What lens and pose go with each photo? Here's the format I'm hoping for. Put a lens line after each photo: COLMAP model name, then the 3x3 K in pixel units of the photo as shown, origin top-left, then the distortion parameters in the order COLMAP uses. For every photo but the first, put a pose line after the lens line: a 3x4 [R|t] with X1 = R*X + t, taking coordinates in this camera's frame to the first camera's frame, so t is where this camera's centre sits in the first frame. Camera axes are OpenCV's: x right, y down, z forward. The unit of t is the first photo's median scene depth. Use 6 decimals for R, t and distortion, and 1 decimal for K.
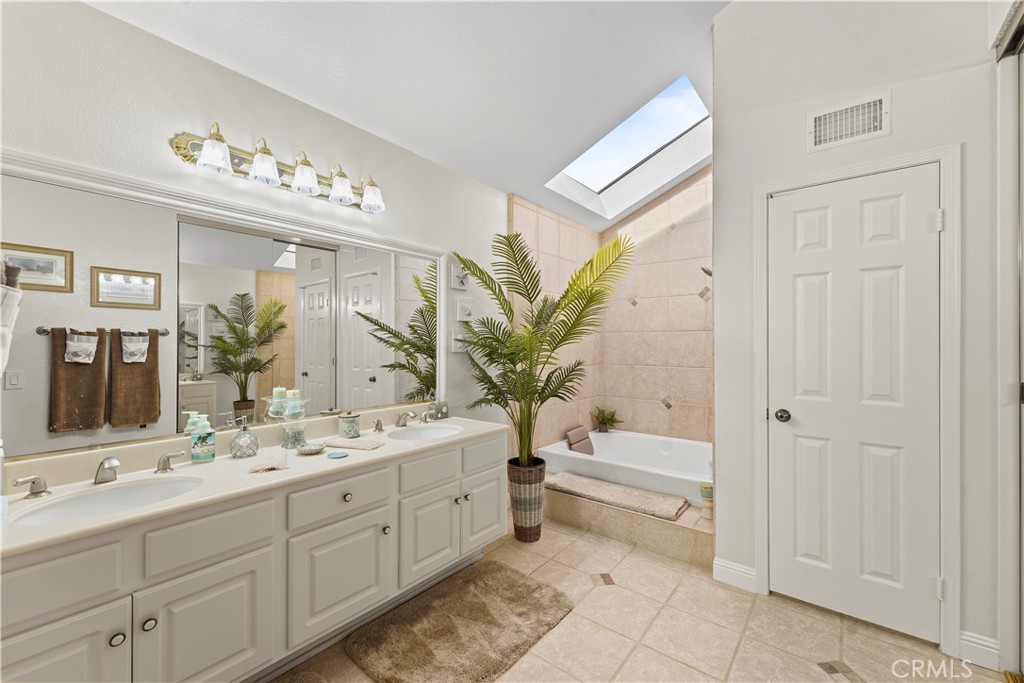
lens RADIAL K [[413.0, 0, 507.2], [0, 413.0, 343.5], [0, 0, 1]] dist [0.011467, -0.002778]
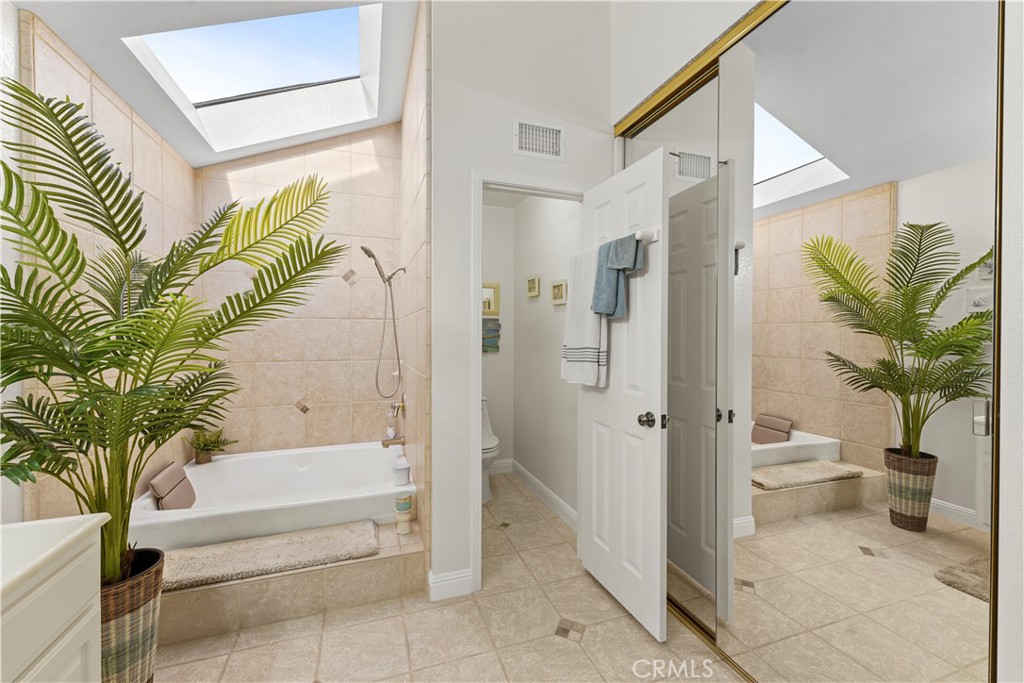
lens RADIAL K [[413.0, 0, 512.8], [0, 413.0, 337.8], [0, 0, 1]] dist [0.011467, -0.002778]
pose [[0.522451, -0.006343, 0.852645, -0.125372], [-0.003876, 0.999944, 0.009813, 0.000071], [-0.852660, -0.008432, 0.522398, 0.316267]]
